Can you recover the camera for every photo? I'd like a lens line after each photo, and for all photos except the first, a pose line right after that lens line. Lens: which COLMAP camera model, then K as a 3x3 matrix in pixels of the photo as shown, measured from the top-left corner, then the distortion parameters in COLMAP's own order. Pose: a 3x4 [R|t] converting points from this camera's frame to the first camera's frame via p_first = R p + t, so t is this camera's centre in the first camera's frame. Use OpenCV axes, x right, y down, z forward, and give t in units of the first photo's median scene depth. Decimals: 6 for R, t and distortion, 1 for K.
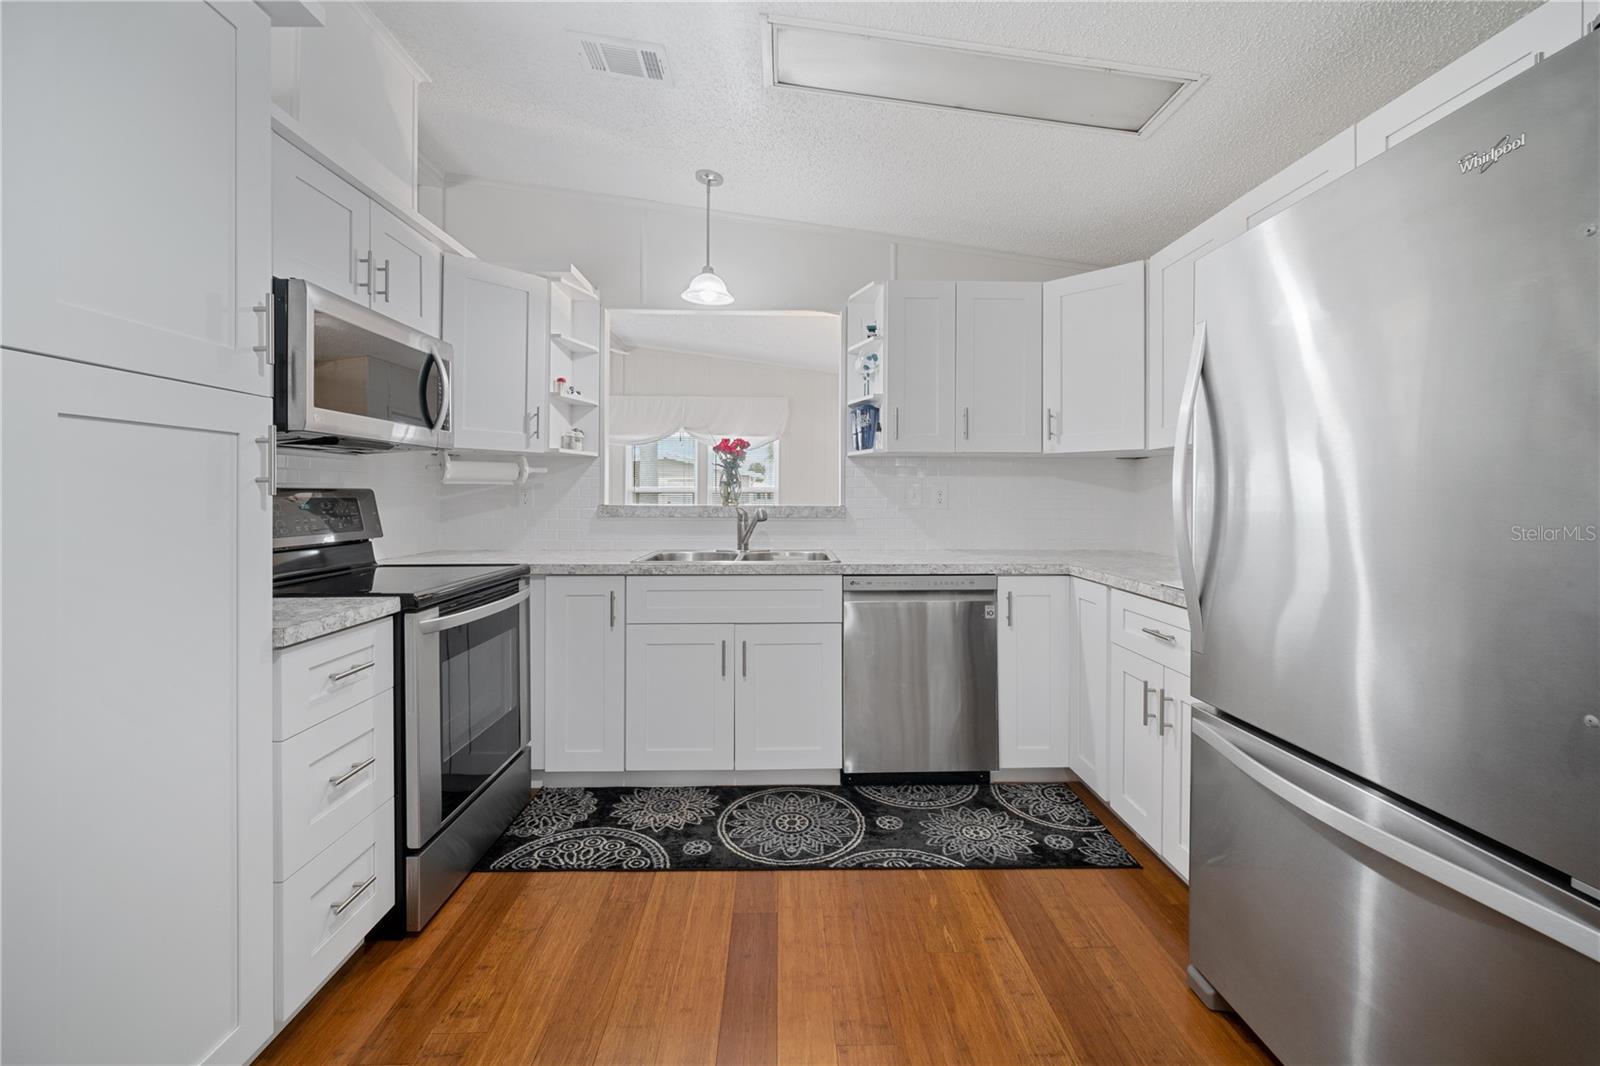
lens RADIAL K [[649.6, 0, 799.8], [0, 649.6, 494.3], [0, 0, 1]] dist [-0.000152, -0.000244]
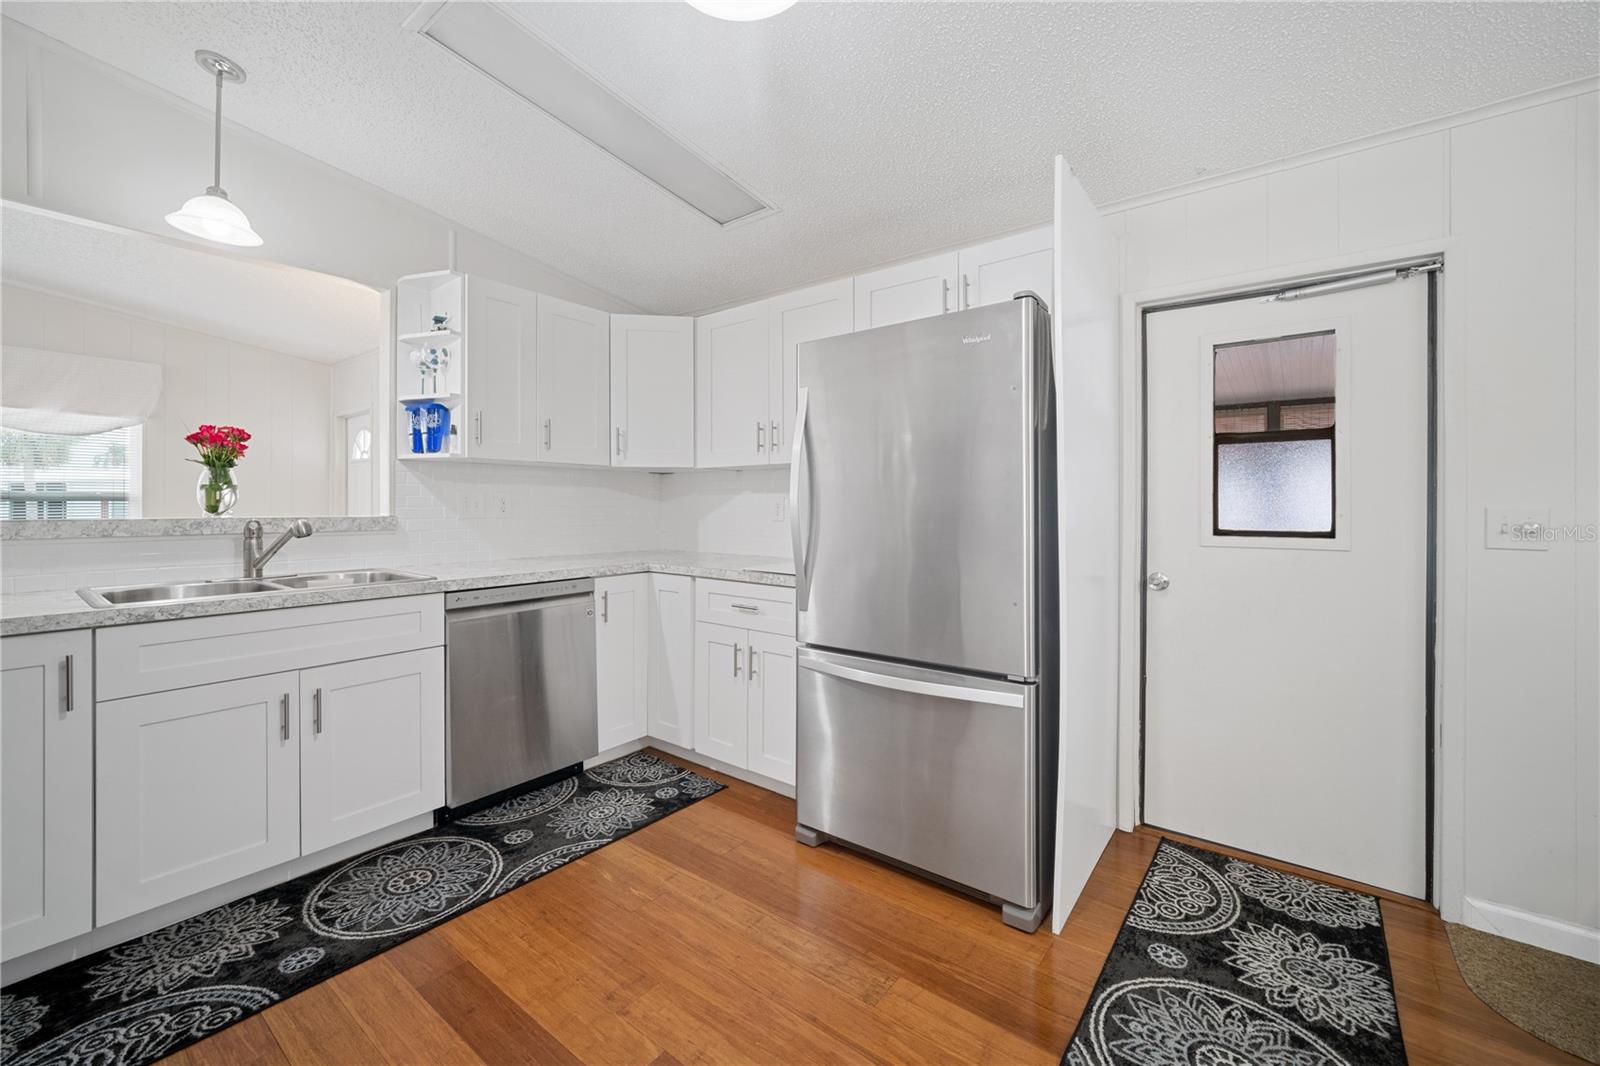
lens RADIAL K [[647.4, 0, 797.0], [0, 647.4, 506.3], [0, 0, 1]] dist [-0.000787, 0.000268]
pose [[0.636836, -0.003925, 0.770989, -0.331349], [-0.000205, 0.999986, 0.005260, -0.000289], [-0.770999, -0.003508, 0.636826, 0.049944]]
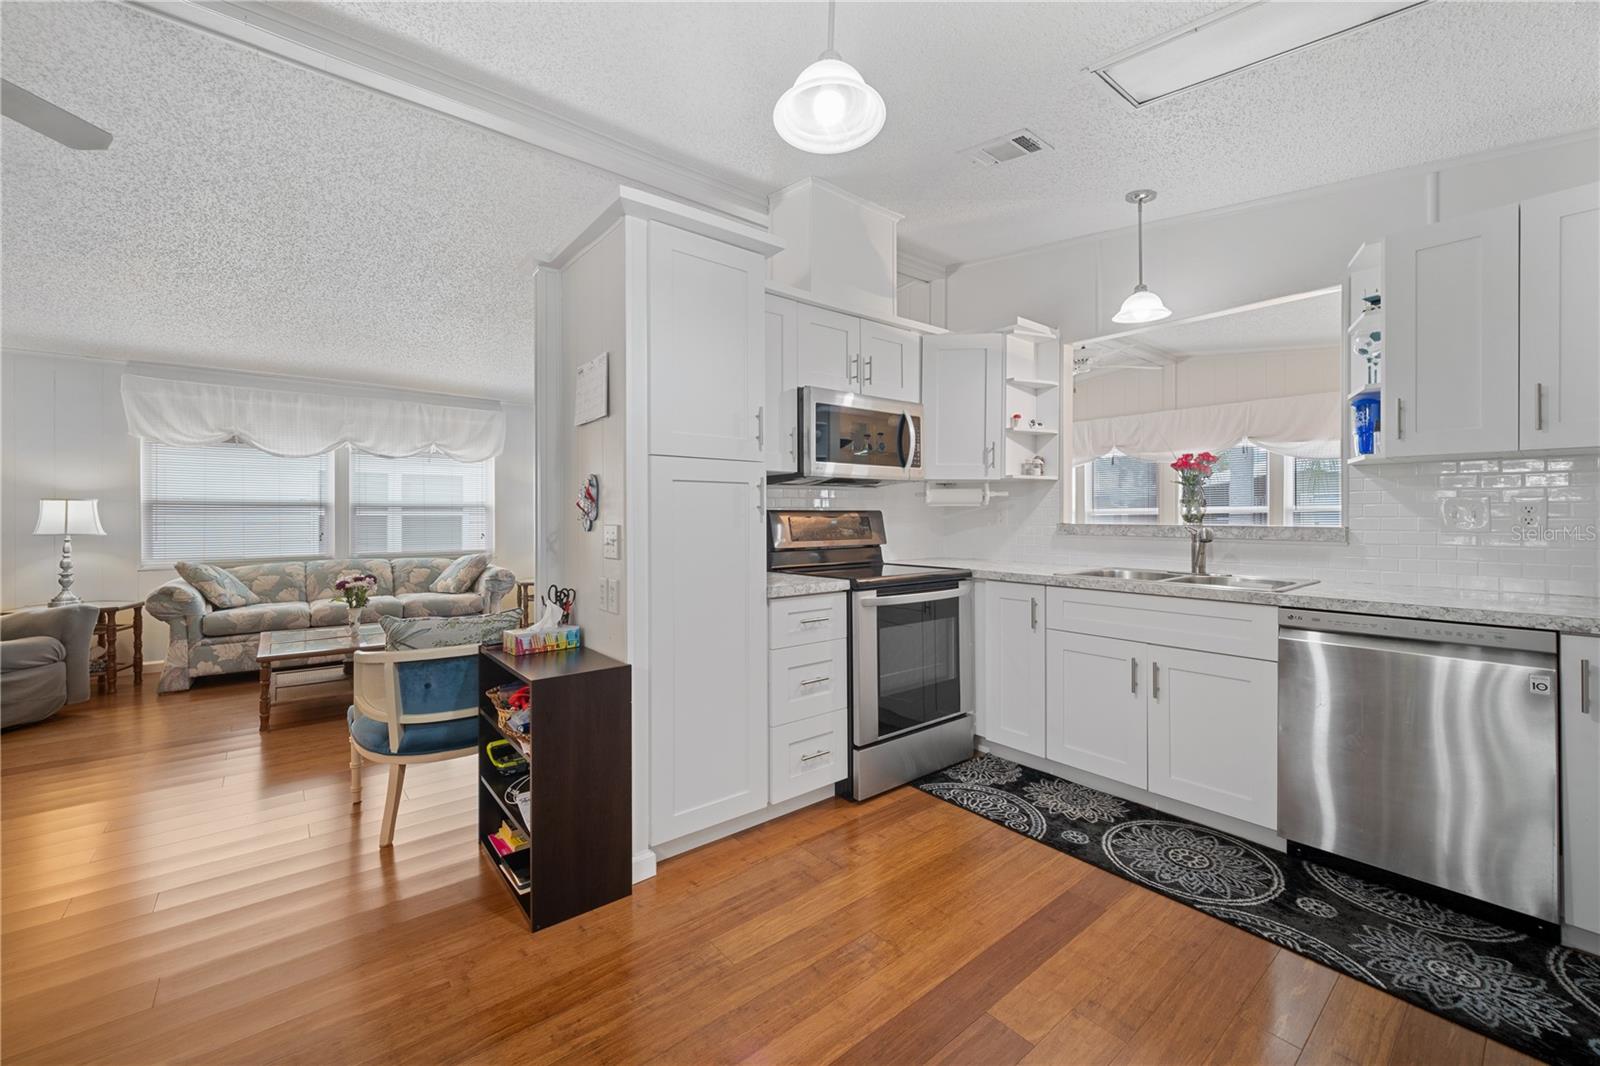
lens RADIAL K [[642.5, 0, 801.2], [0, 642.5, 514.9], [0, 0, 1]] dist [-0.000116, 0.000434]
pose [[0.613672, -0.003296, -0.789554, 0.366460], [0.002876, 0.999994, -0.001940, 0.003452], [0.789556, -0.001080, 0.613678, -0.021994]]
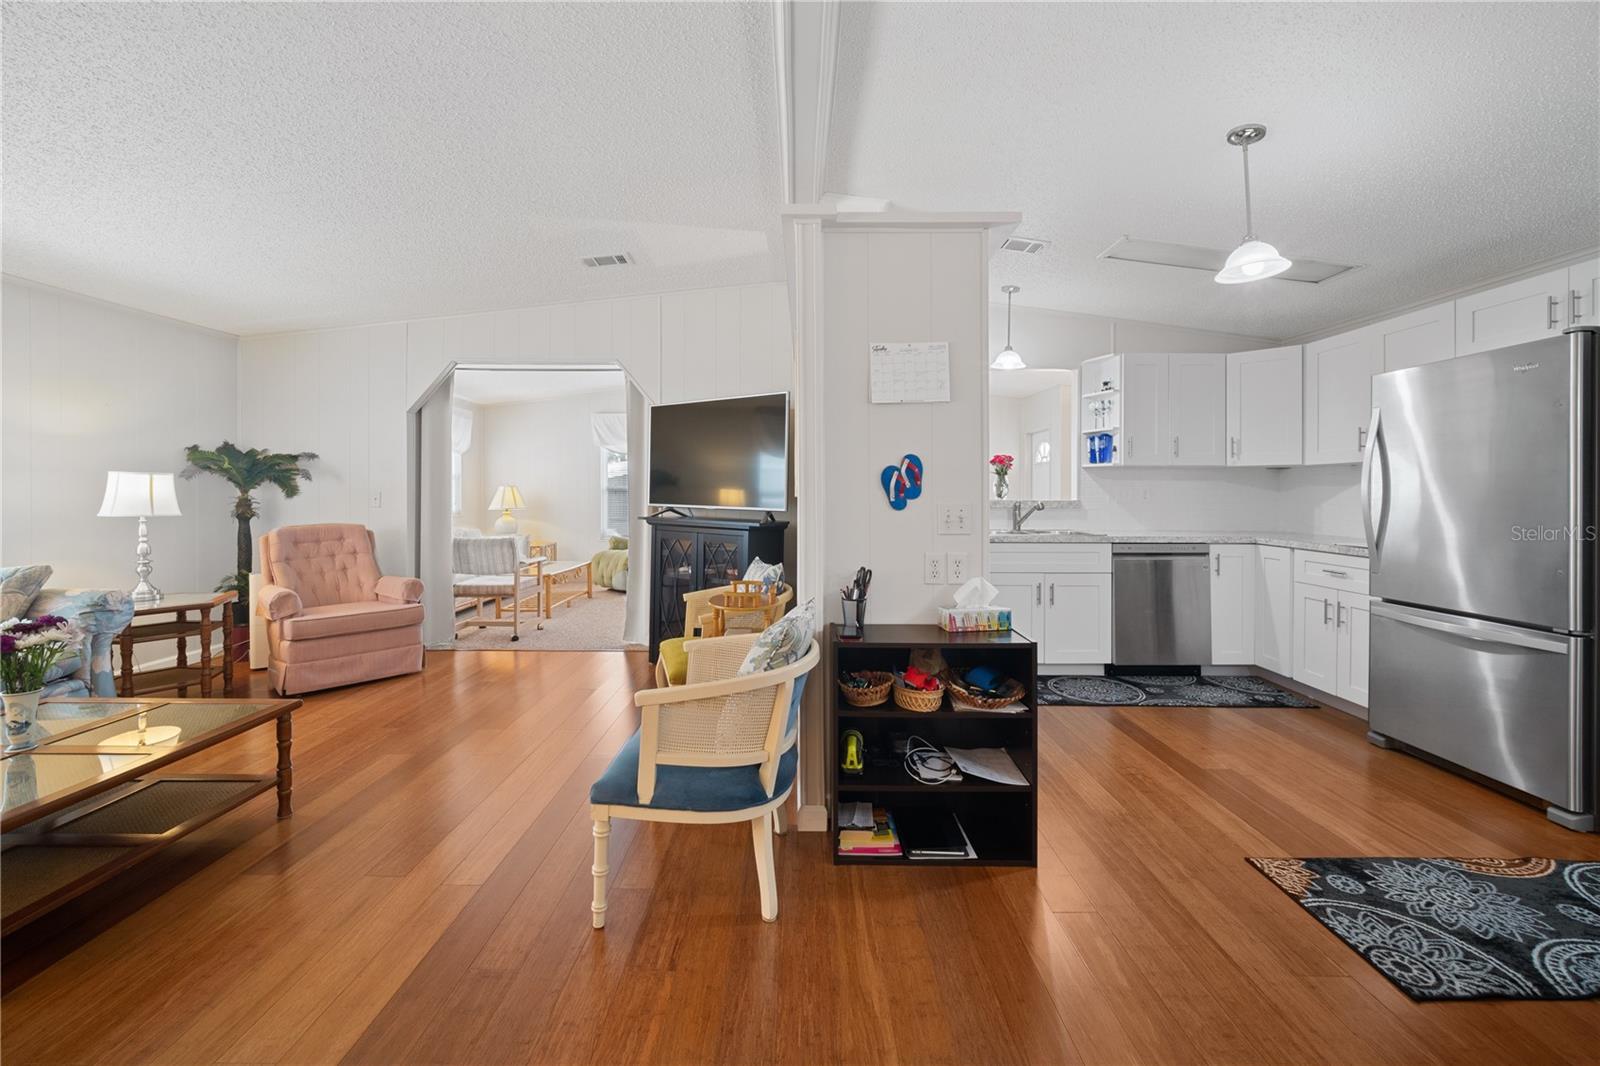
lens RADIAL K [[654.3, 0, 795.5], [0, 654.3, 491.3], [0, 0, 1]] dist [-0.002006, 0.000084]
pose [[0.999546, 0.000854, -0.030120, -0.698430], [-0.000844, 1.000000, 0.000345, -0.004054], [0.030121, -0.000319, 0.999546, -0.669451]]
